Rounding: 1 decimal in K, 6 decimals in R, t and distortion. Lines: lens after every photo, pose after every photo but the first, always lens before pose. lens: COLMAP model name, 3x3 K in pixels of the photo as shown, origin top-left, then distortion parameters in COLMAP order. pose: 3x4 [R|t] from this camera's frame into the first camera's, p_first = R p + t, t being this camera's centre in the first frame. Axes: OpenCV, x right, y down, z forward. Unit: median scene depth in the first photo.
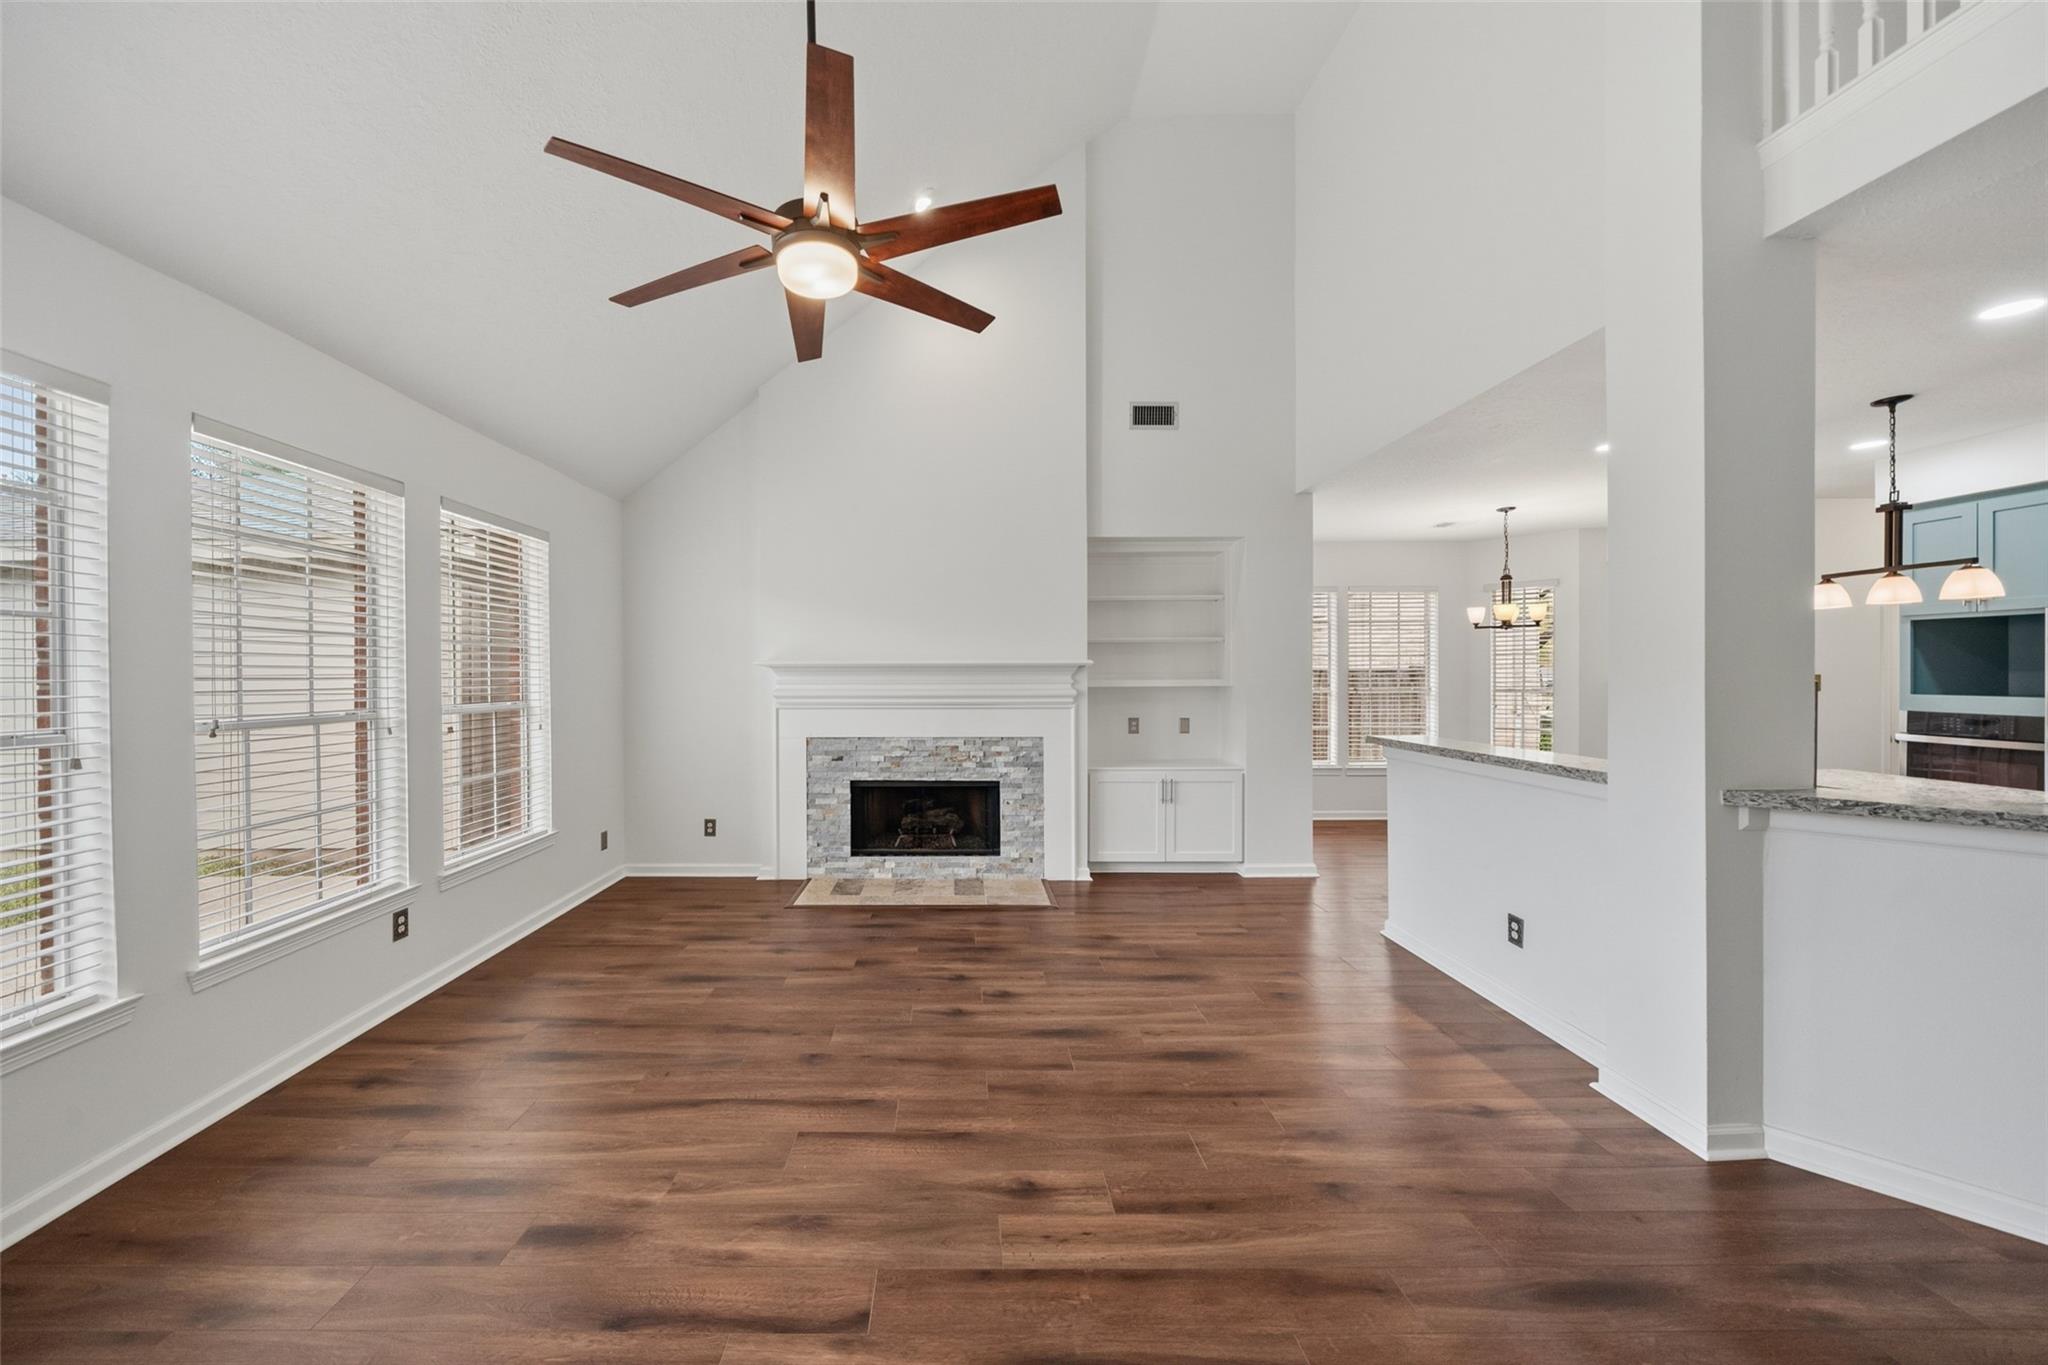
lens RADIAL K [[703.1, 0, 1011.7], [0, 703.1, 685.2], [0, 0, 1]] dist [-0.007006, -0.000081]
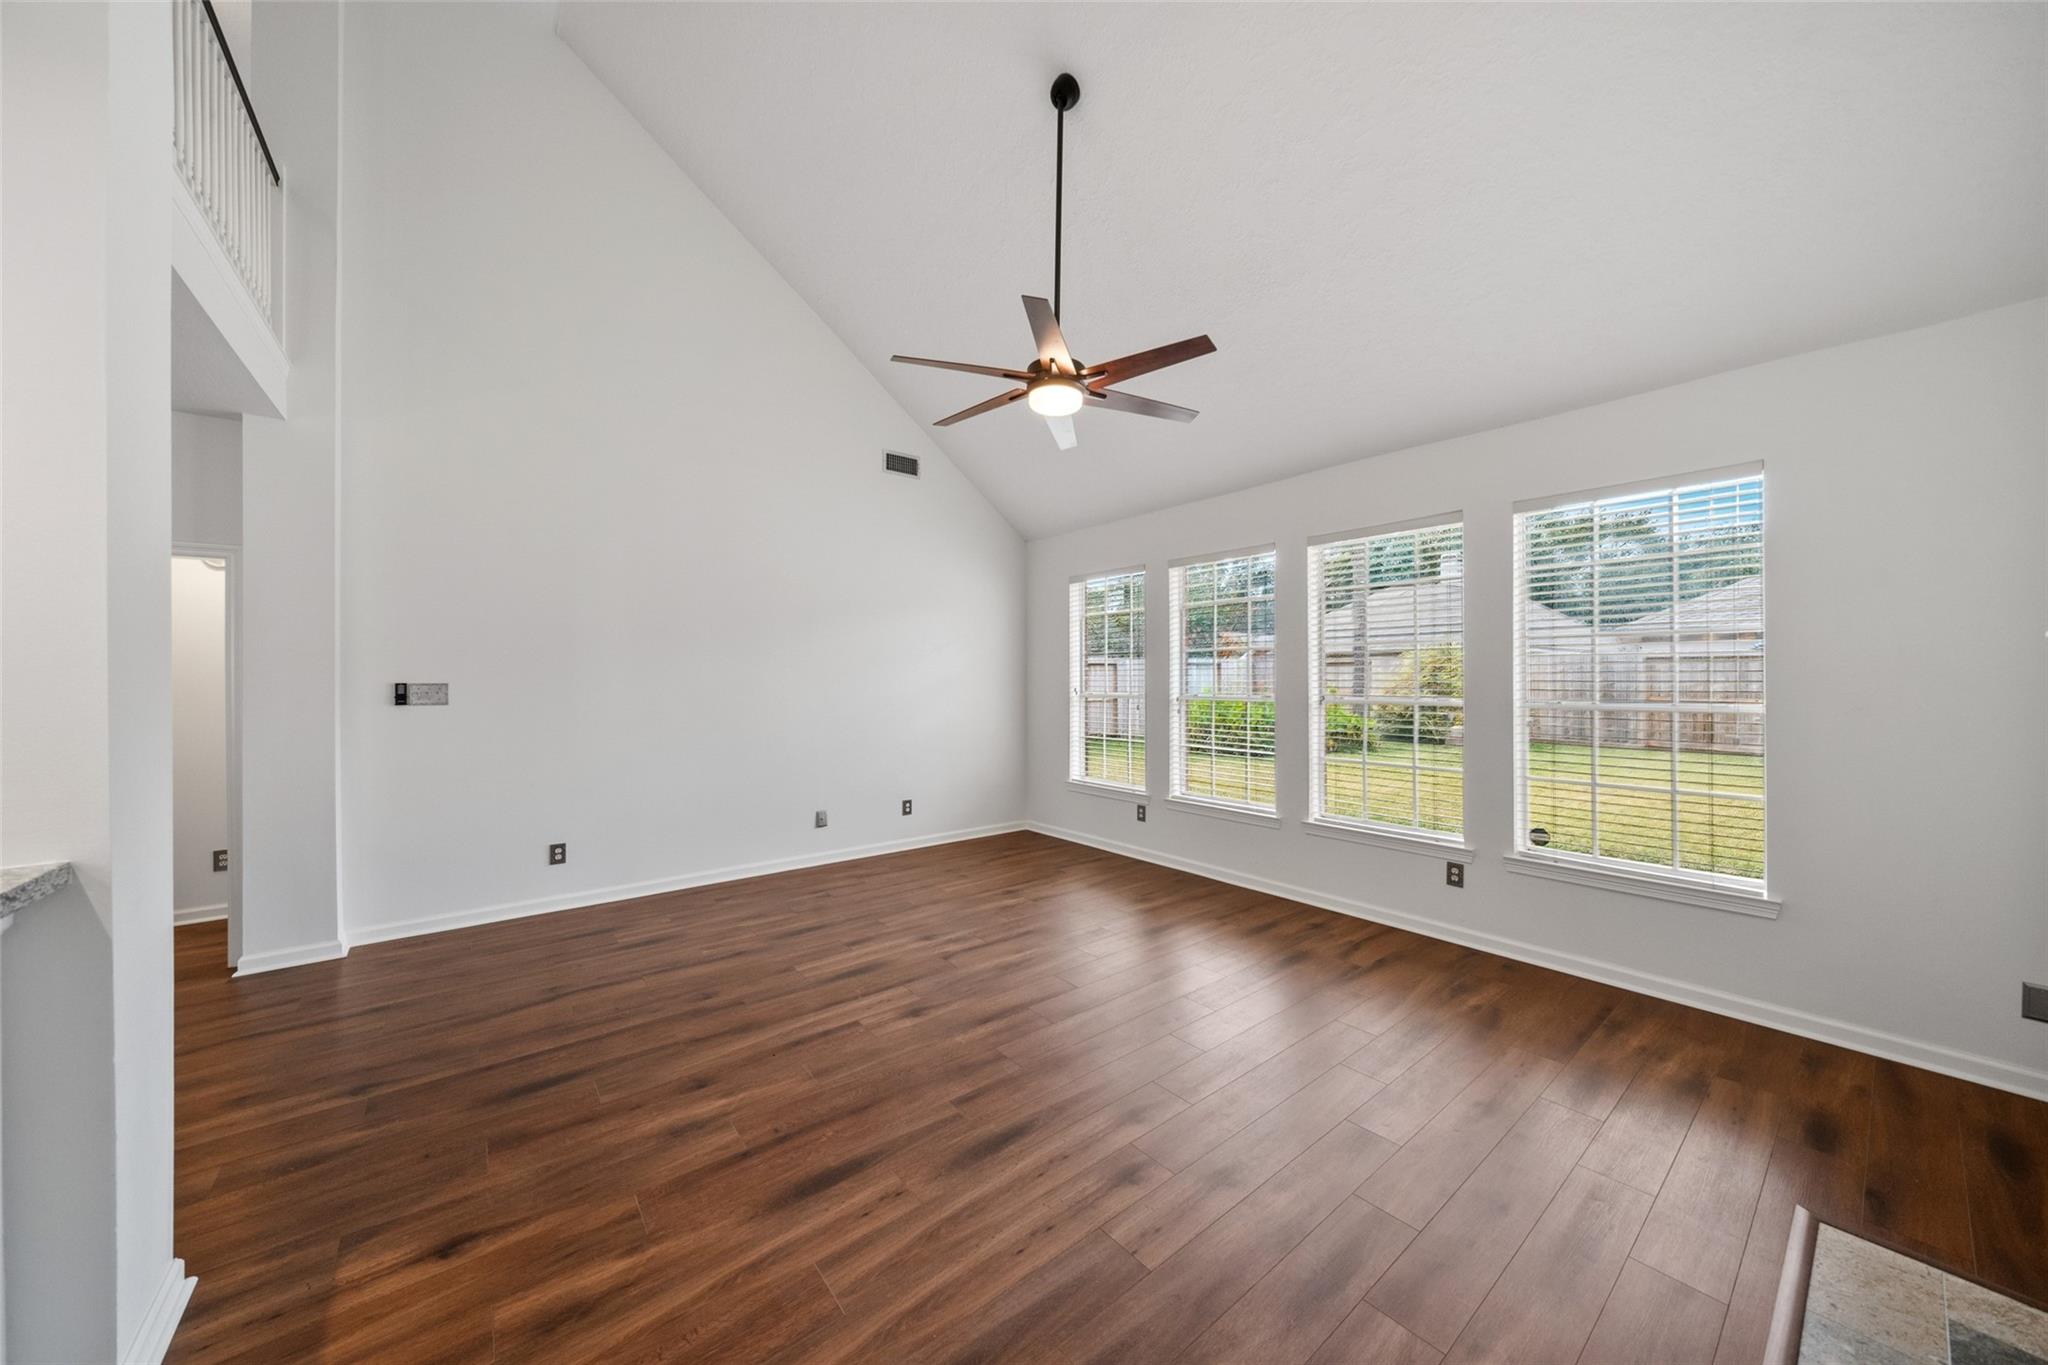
lens RADIAL K [[703.1, 0, 1027.1], [0, 703.1, 672.8], [0, 0, 1]] dist [-0.007006, -0.000081]
pose [[-0.813855, 0.005908, -0.581039, 0.634216], [0.001898, 0.999970, 0.007510, -0.037770], [0.581066, 0.005009, -0.813841, 2.118206]]
